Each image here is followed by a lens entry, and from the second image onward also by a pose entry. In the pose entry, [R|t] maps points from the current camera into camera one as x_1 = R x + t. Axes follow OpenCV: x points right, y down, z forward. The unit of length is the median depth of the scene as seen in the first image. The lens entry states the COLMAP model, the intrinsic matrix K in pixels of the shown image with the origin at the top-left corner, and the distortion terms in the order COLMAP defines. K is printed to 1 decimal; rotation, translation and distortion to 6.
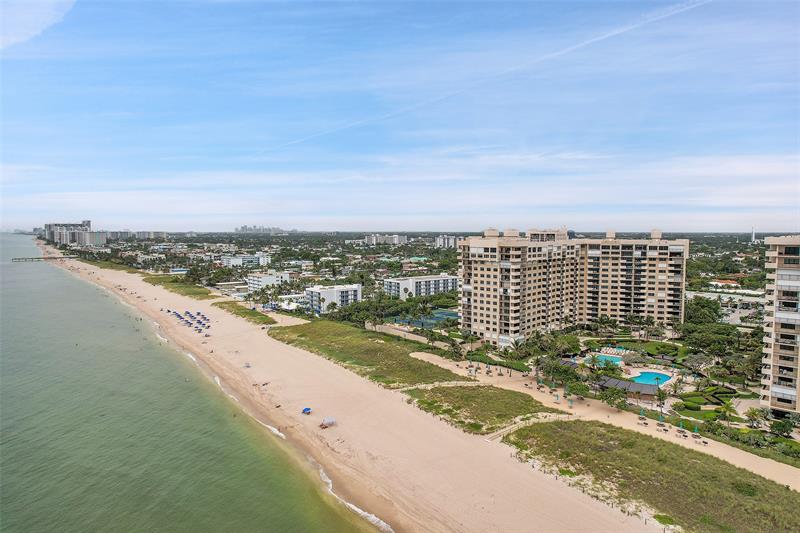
lens RADIAL K [[510.4, 0, 402.1], [0, 510.4, 266.1], [0, 0, 1]] dist [-0.071769, 0.063742]
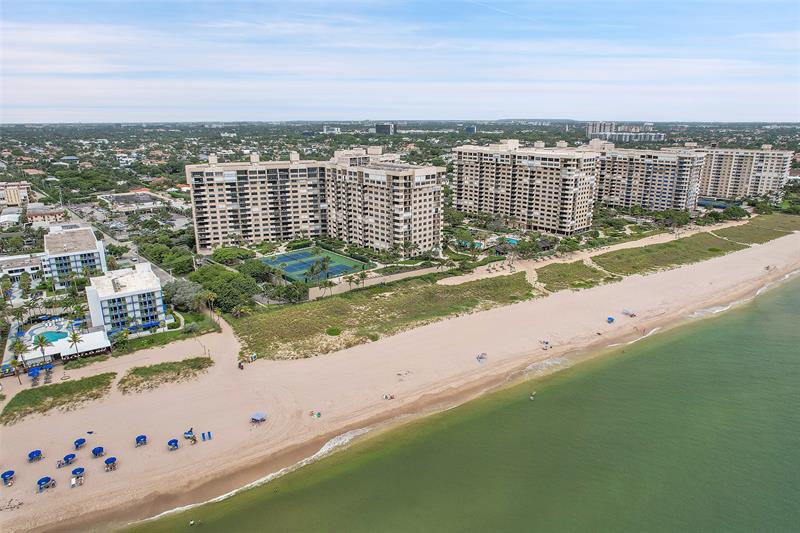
lens RADIAL K [[510.4, 0, 402.1], [0, 510.4, 266.1], [0, 0, 1]] dist [-0.071769, 0.063742]
pose [[0.068914, -0.279951, 0.957538, -0.936231], [0.072330, 0.958696, 0.275084, -0.151938], [-0.994997, 0.050301, 0.086316, 0.943480]]
